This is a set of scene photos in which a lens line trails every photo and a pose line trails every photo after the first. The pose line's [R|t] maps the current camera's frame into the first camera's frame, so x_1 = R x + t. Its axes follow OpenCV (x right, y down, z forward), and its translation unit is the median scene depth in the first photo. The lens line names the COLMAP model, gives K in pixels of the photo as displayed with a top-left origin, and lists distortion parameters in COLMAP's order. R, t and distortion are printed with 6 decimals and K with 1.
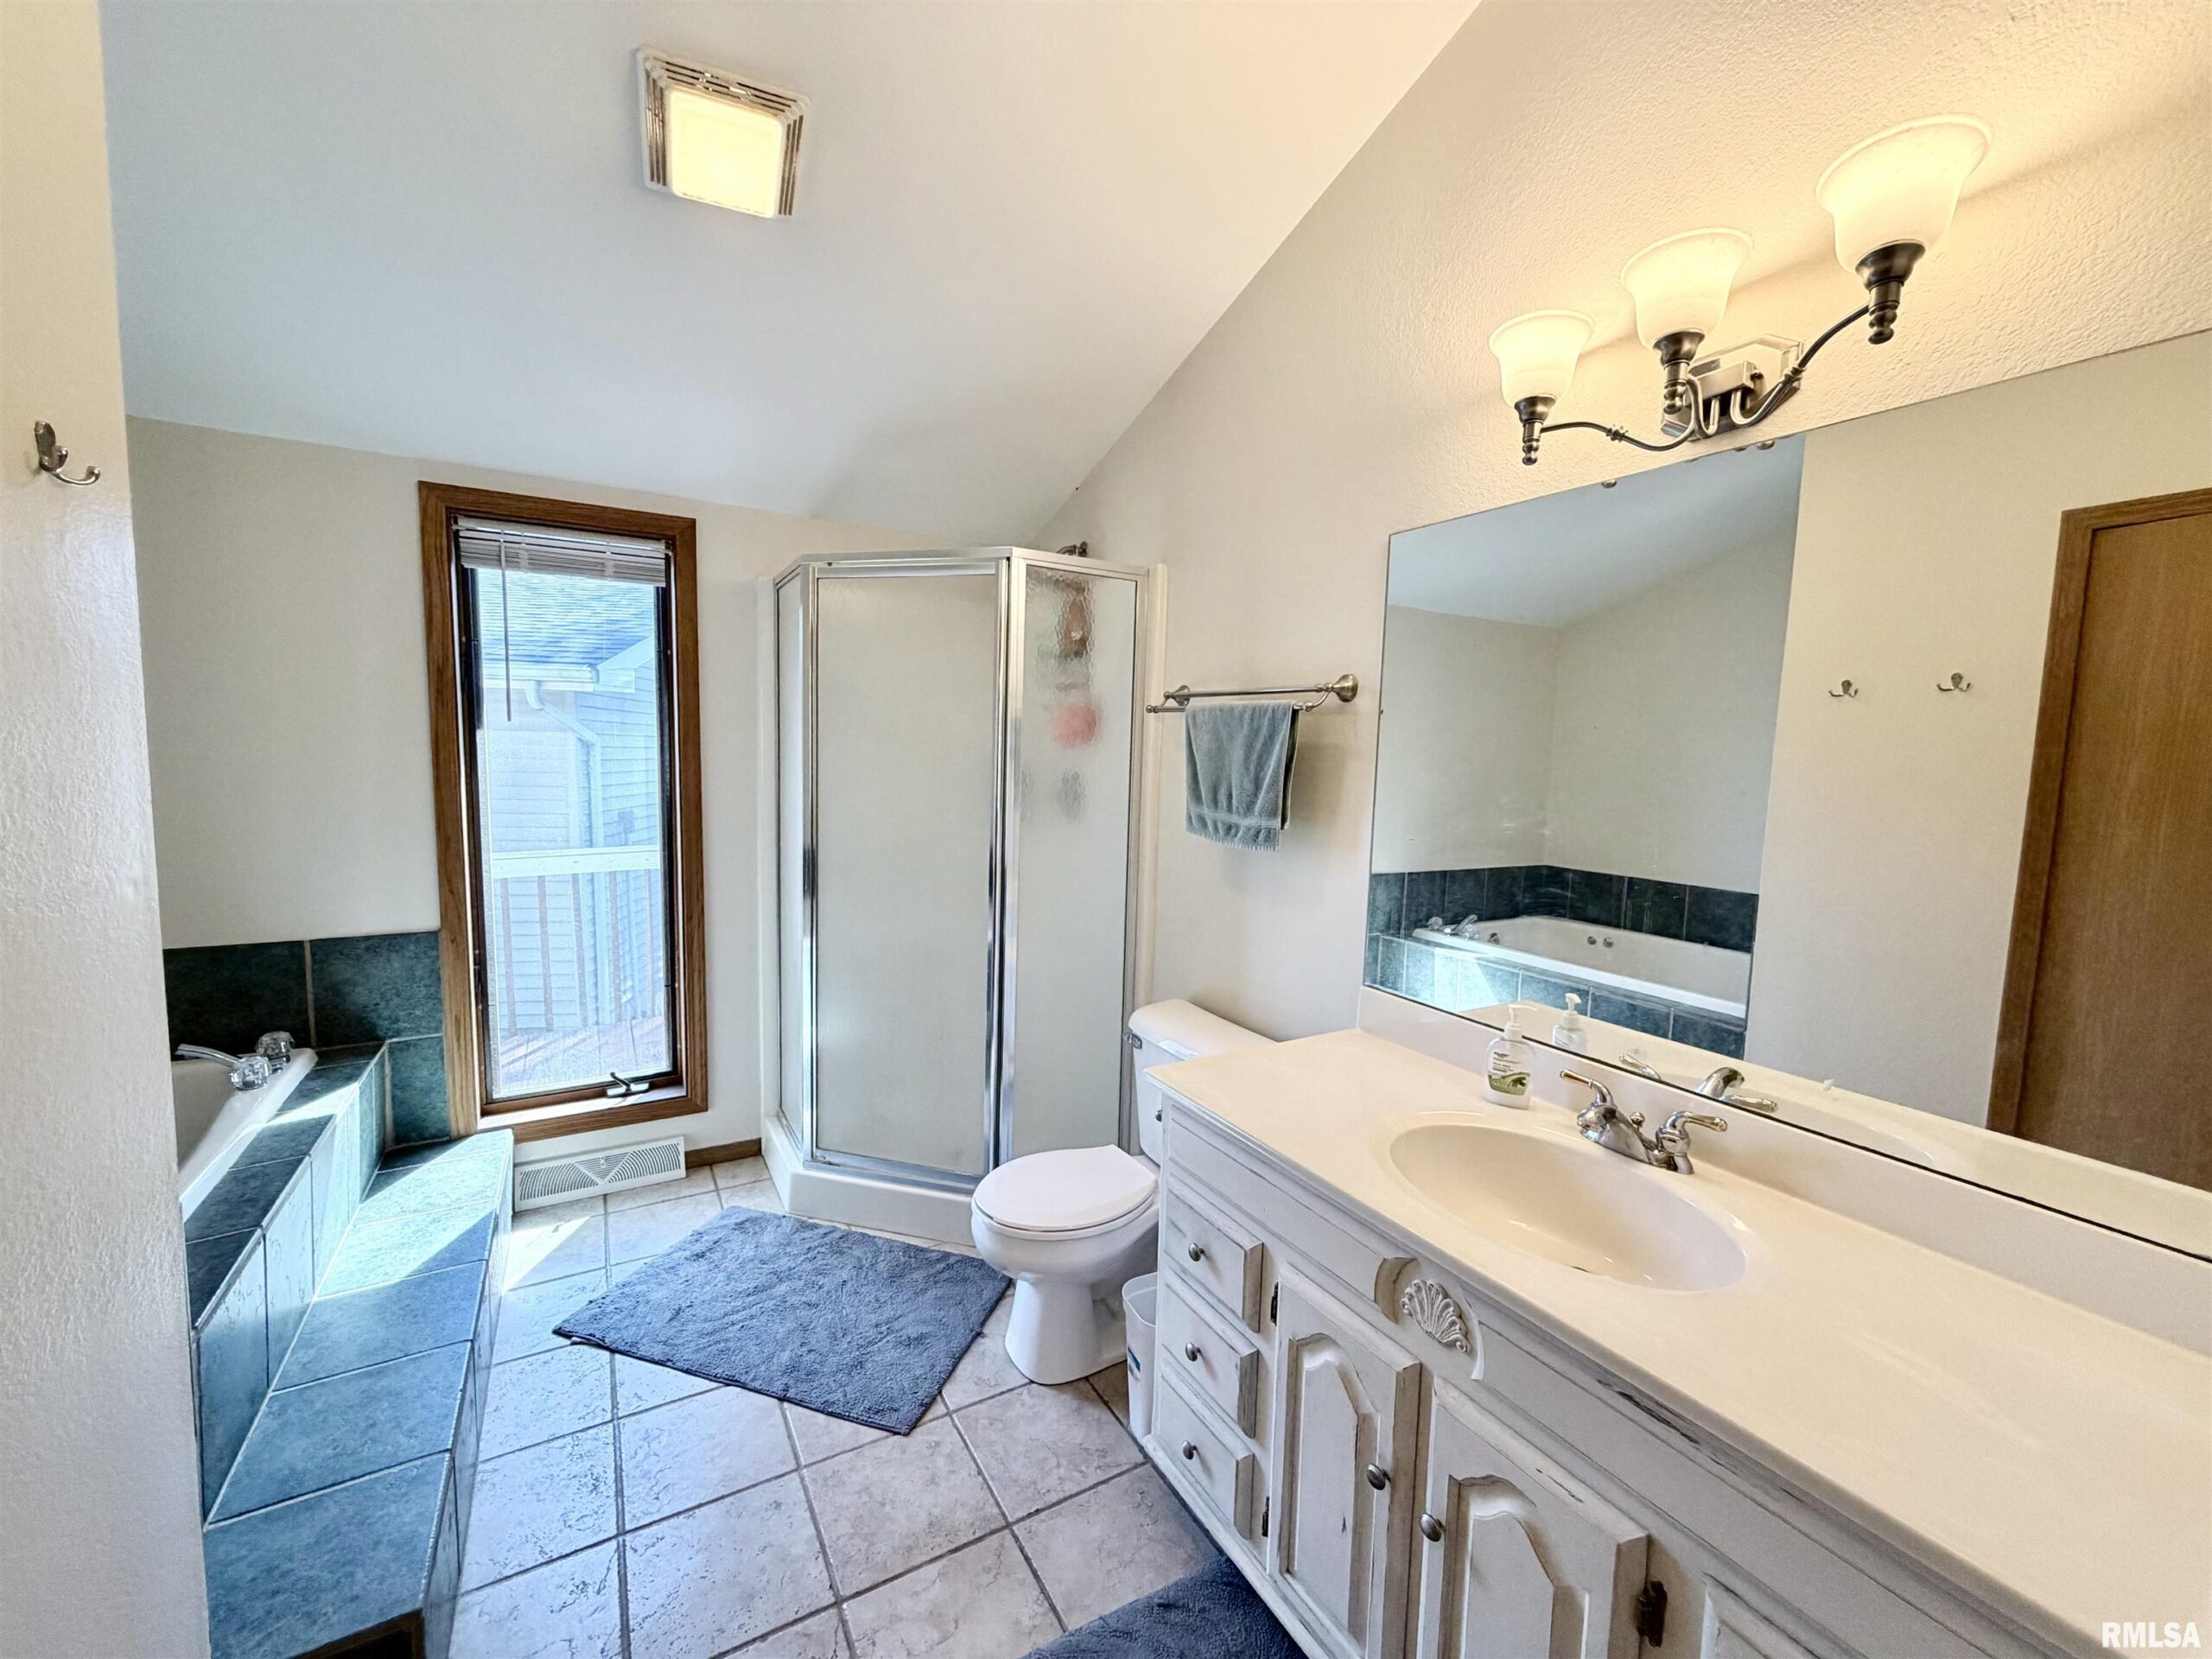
lens RADIAL K [[881.5, 0, 1105.6], [0, 881.5, 829.8], [0, 0, 1]] dist [0.000488, 0.000133]
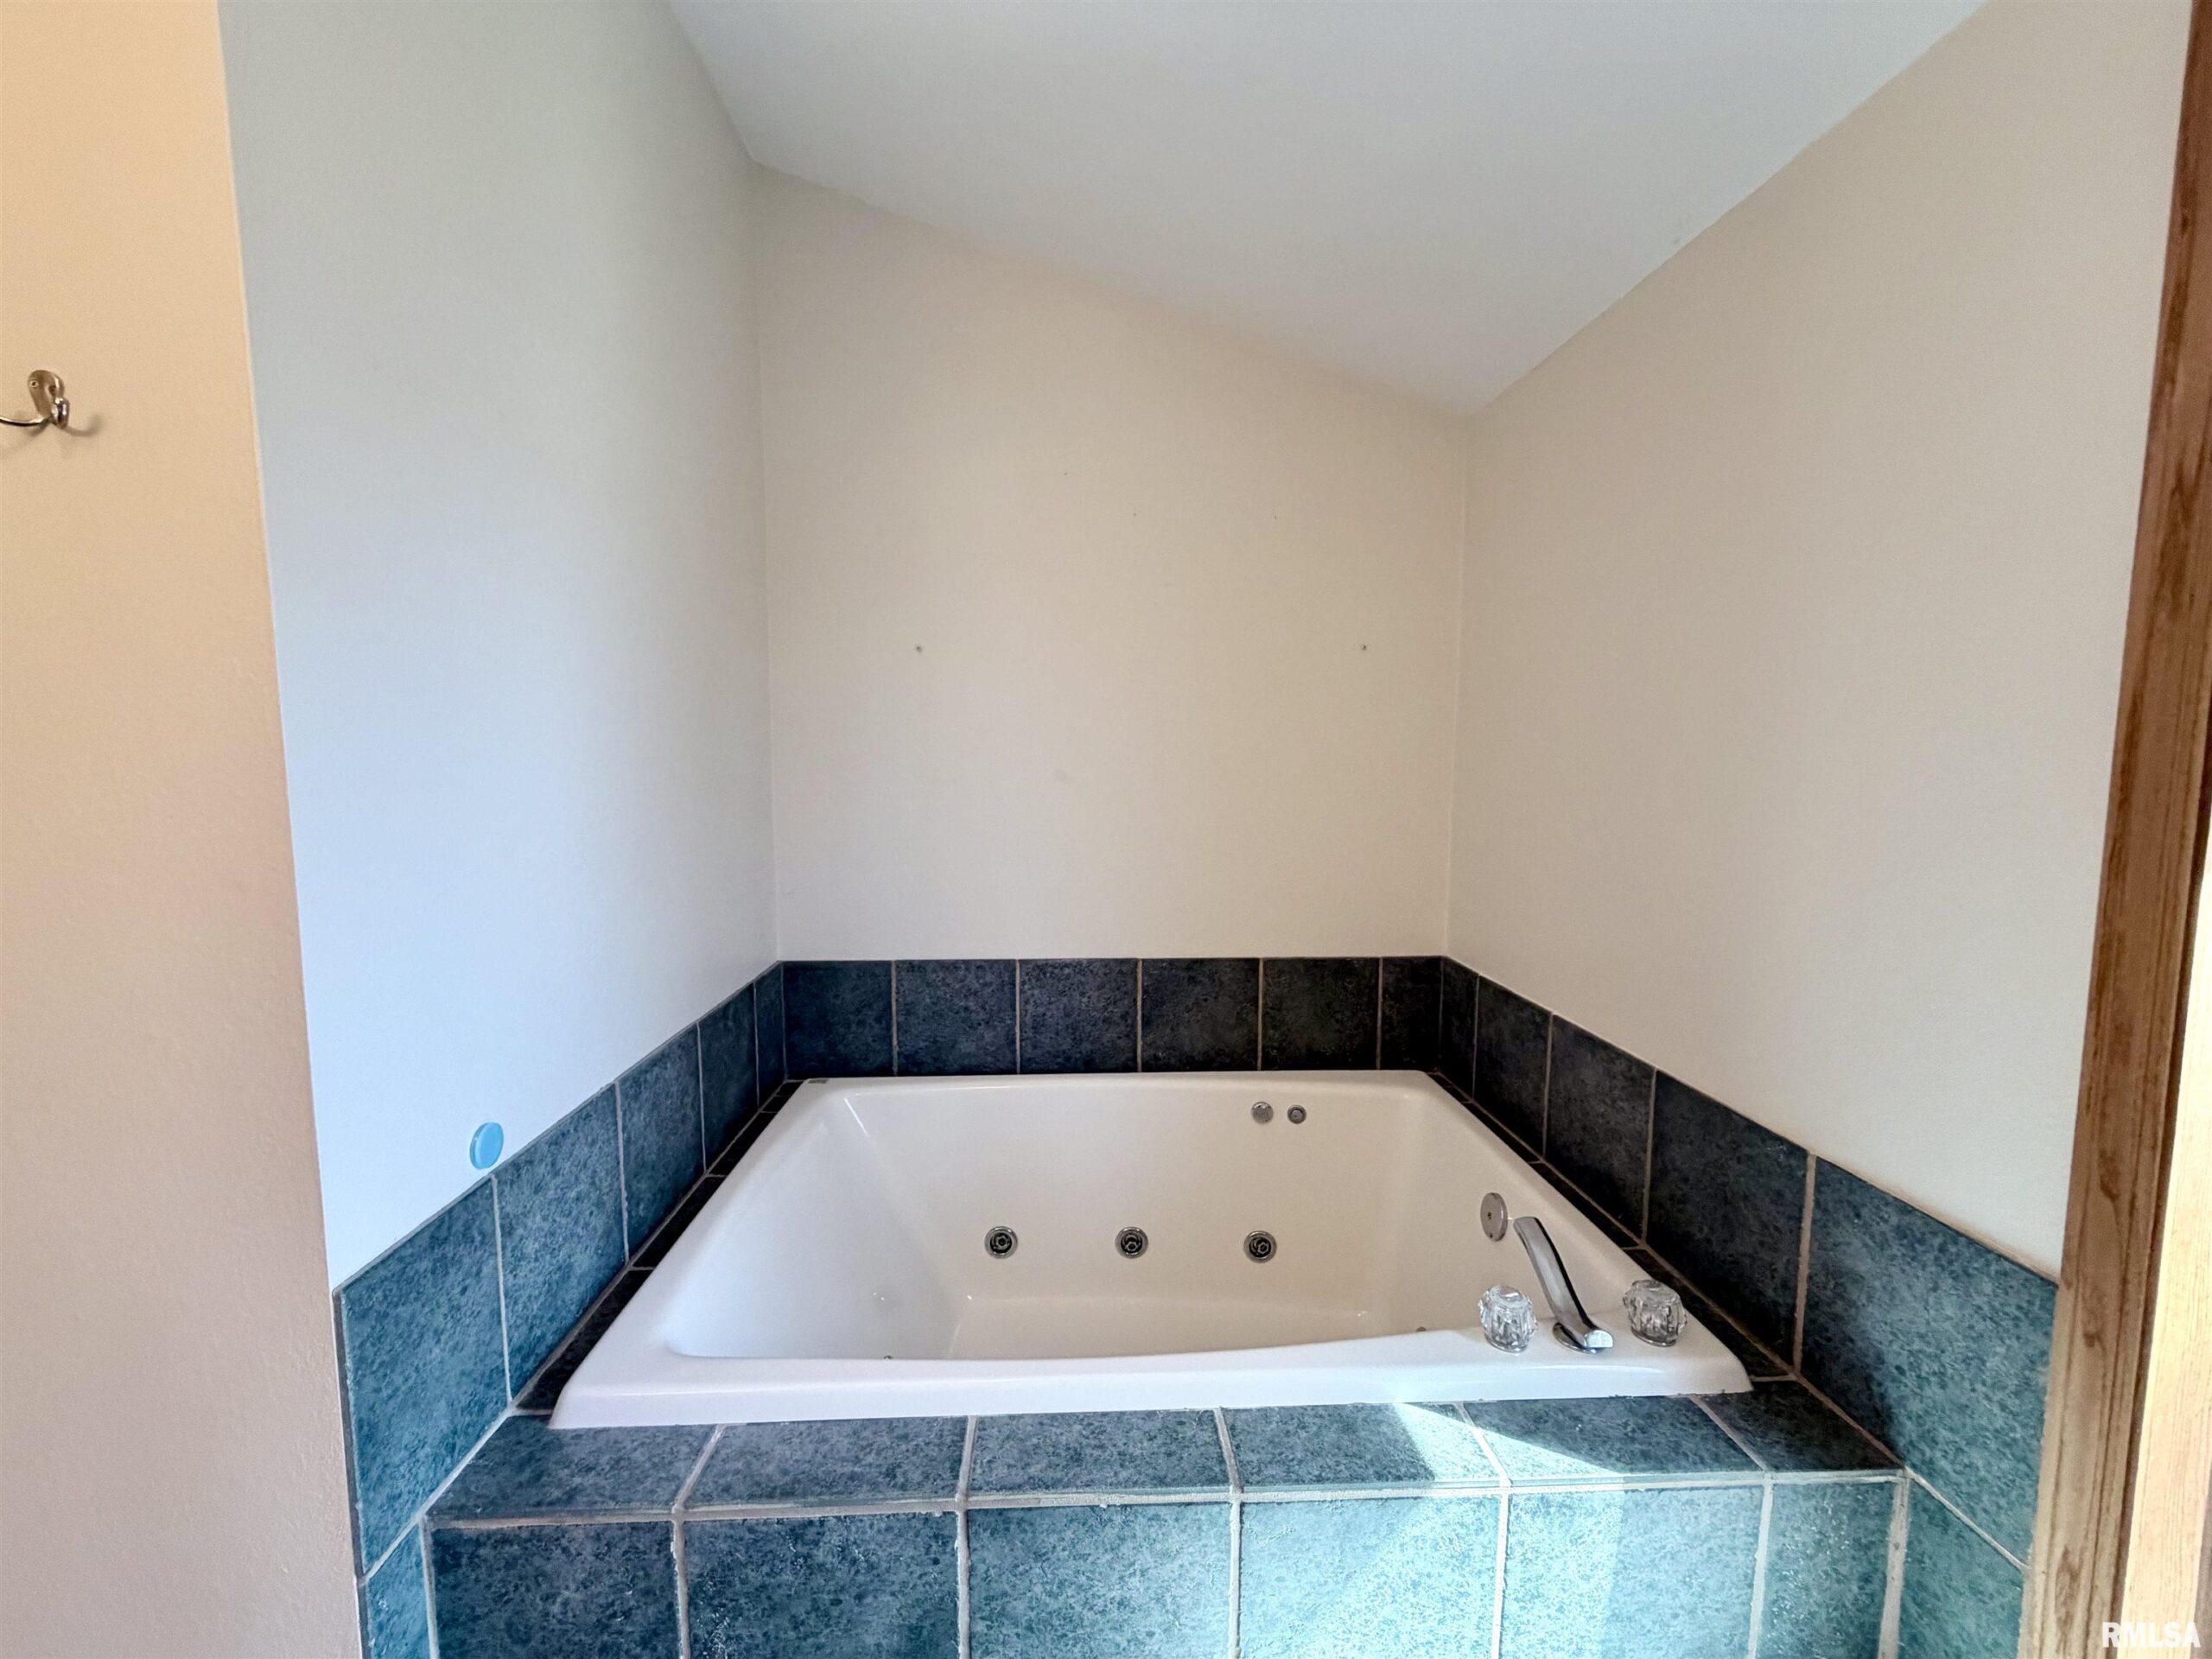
lens RADIAL K [[881.5, 0, 1102.8], [0, 881.5, 836.6], [0, 0, 1]] dist [0.000488, 0.000133]
pose [[-0.469956, 0.059278, -0.880697, -0.303432], [-0.090270, 0.989284, 0.114756, -0.063921], [0.878062, 0.133431, -0.459569, 0.836191]]
